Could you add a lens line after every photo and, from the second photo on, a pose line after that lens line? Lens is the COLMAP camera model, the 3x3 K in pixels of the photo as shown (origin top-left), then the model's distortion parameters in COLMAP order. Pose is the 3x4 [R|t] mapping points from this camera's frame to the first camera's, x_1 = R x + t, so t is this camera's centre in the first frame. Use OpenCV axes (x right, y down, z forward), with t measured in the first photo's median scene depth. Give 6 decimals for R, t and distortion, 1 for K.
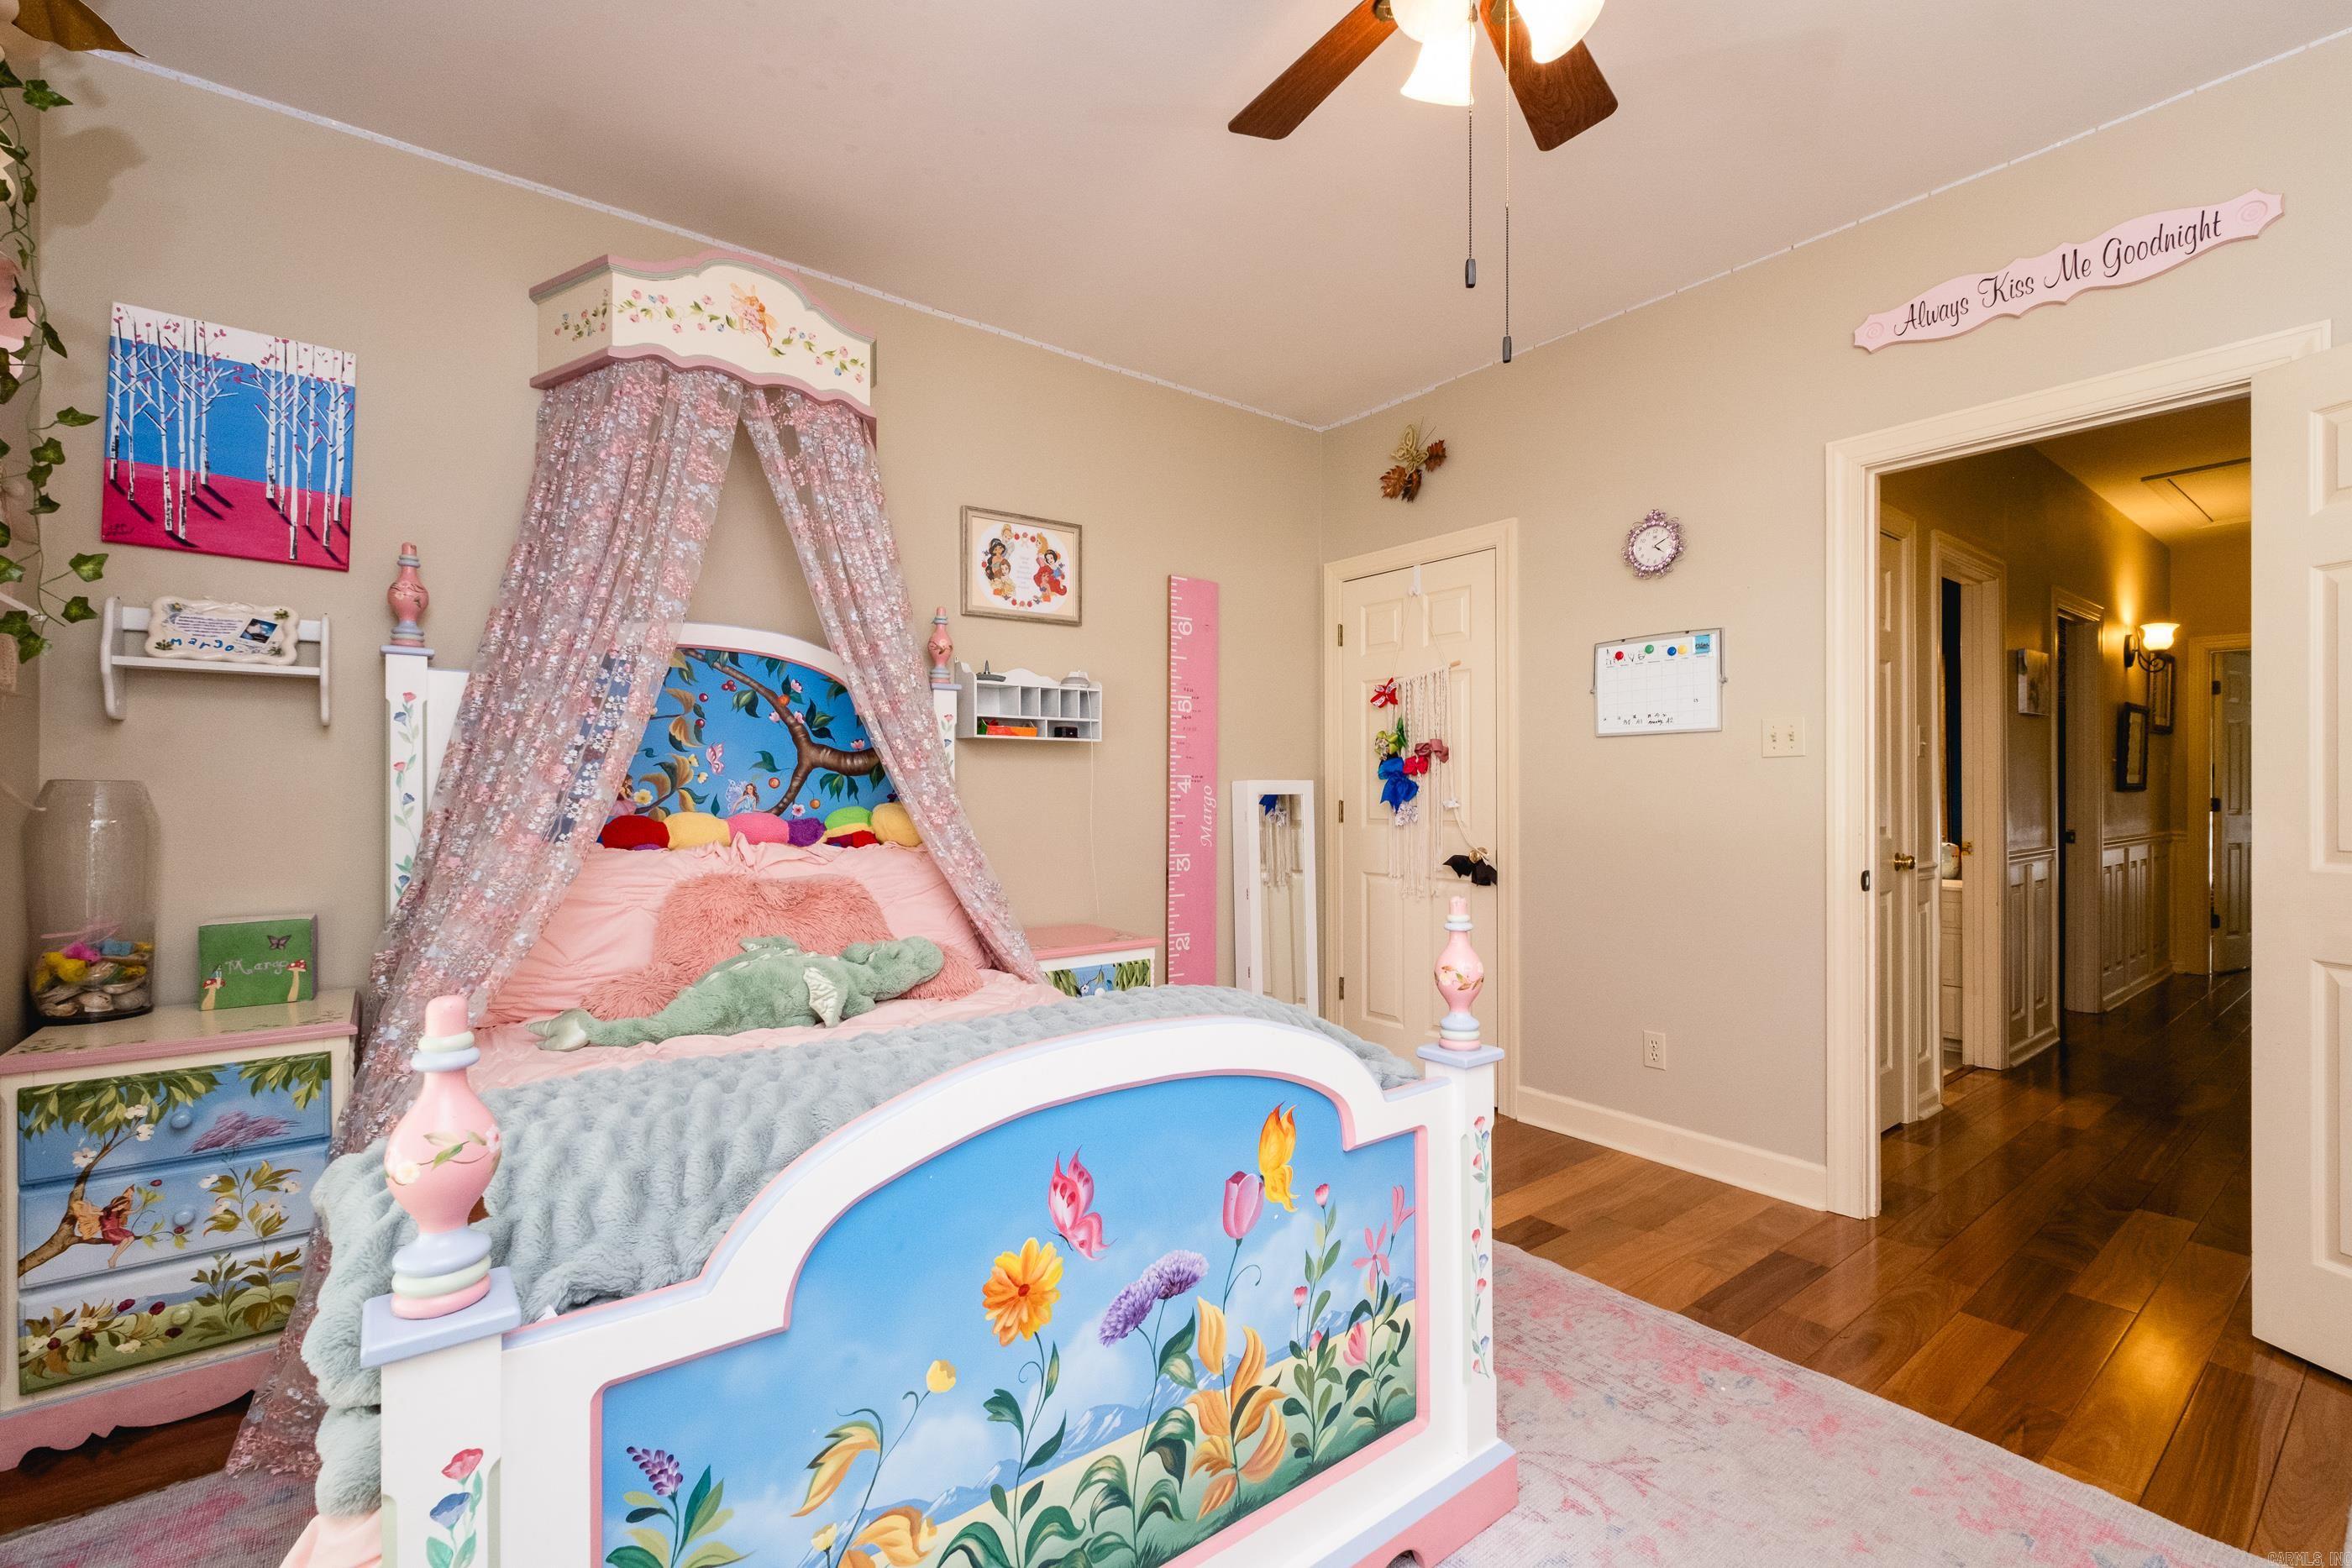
lens RADIAL K [[1014.4, 0, 1186.5], [0, 1014.4, 795.9], [0, 0, 1]] dist [0.004708, -0.003969]
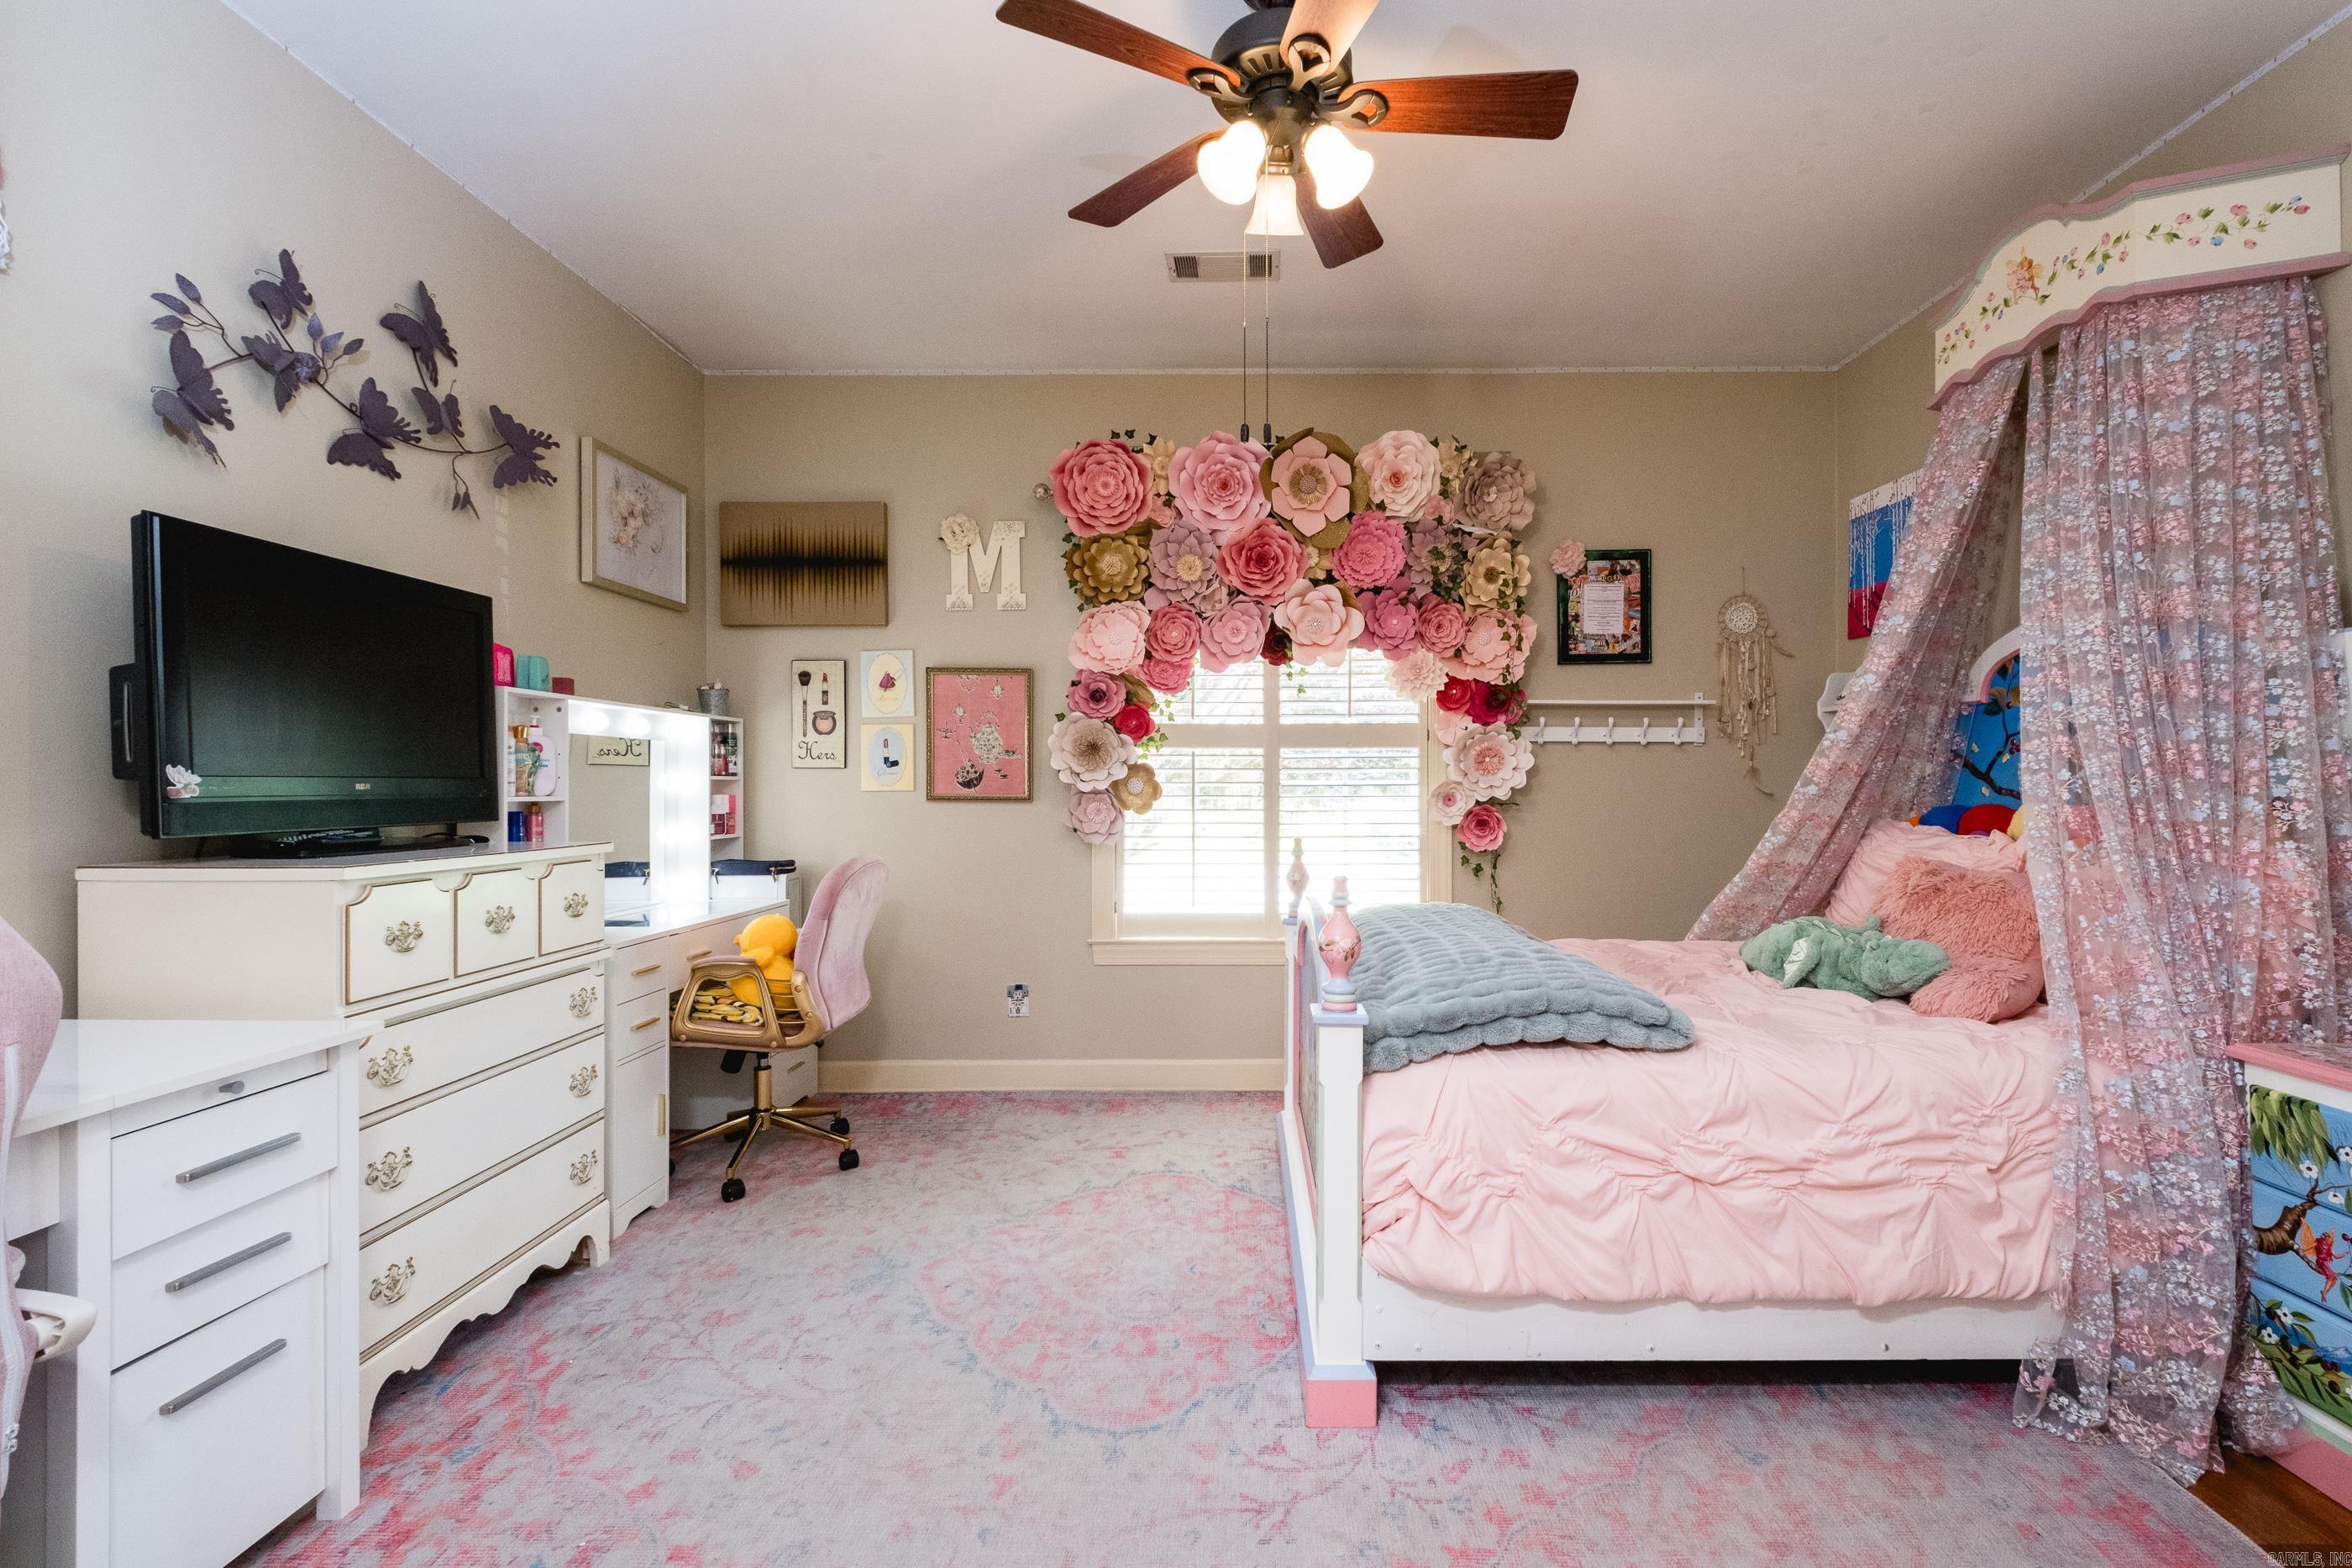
lens RADIAL K [[1014.4, 0, 1186.5], [0, 1014.4, 795.9], [0, 0, 1]] dist [0.004708, -0.003969]
pose [[-0.650230, 0.005381, -0.759719, 0.834080], [-0.000410, 0.999972, 0.007433, 0.003766], [0.759738, 0.005145, -0.650210, 1.062750]]
